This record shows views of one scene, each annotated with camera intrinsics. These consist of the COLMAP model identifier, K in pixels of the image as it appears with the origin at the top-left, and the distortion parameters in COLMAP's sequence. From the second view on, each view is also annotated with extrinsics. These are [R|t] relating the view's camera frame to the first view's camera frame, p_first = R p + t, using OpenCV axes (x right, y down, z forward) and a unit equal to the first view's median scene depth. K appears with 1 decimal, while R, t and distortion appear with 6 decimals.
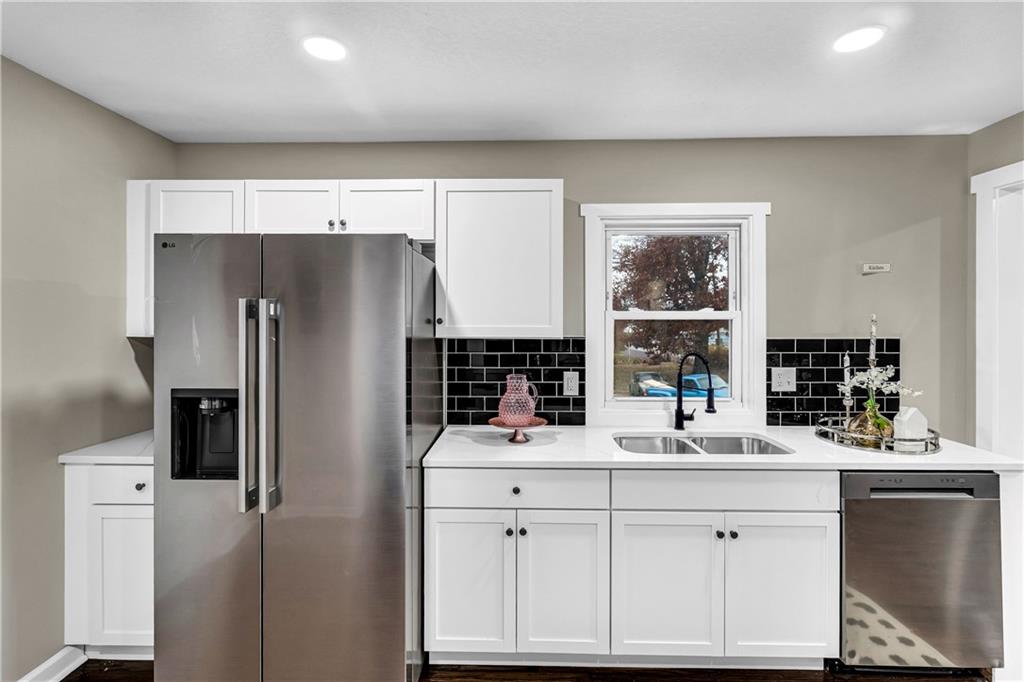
lens RADIAL K [[479.3, 0, 510.4], [0, 479.3, 324.1], [0, 0, 1]] dist [0.000965, 0.000231]
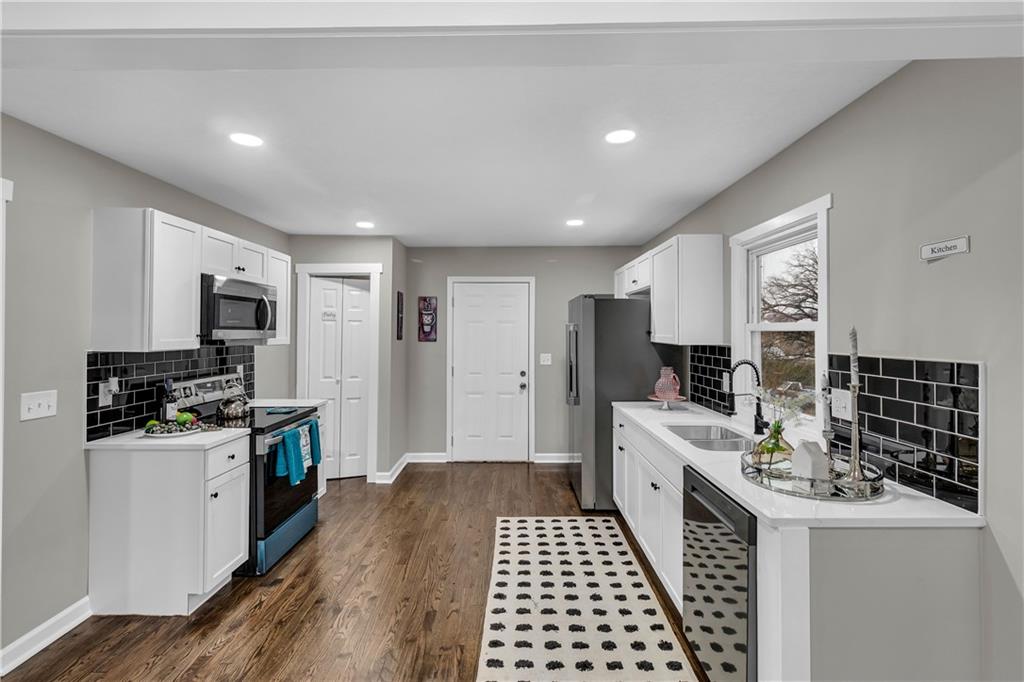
lens RADIAL K [[472.5, 0, 513.3], [0, 472.5, 329.4], [0, 0, 1]] dist [0.000416, -0.000100]
pose [[0.018679, -0.005702, -0.999809, 1.390363], [-0.002702, 0.999980, -0.005753, -0.006481], [0.999822, 0.002809, 0.018663, 0.428538]]
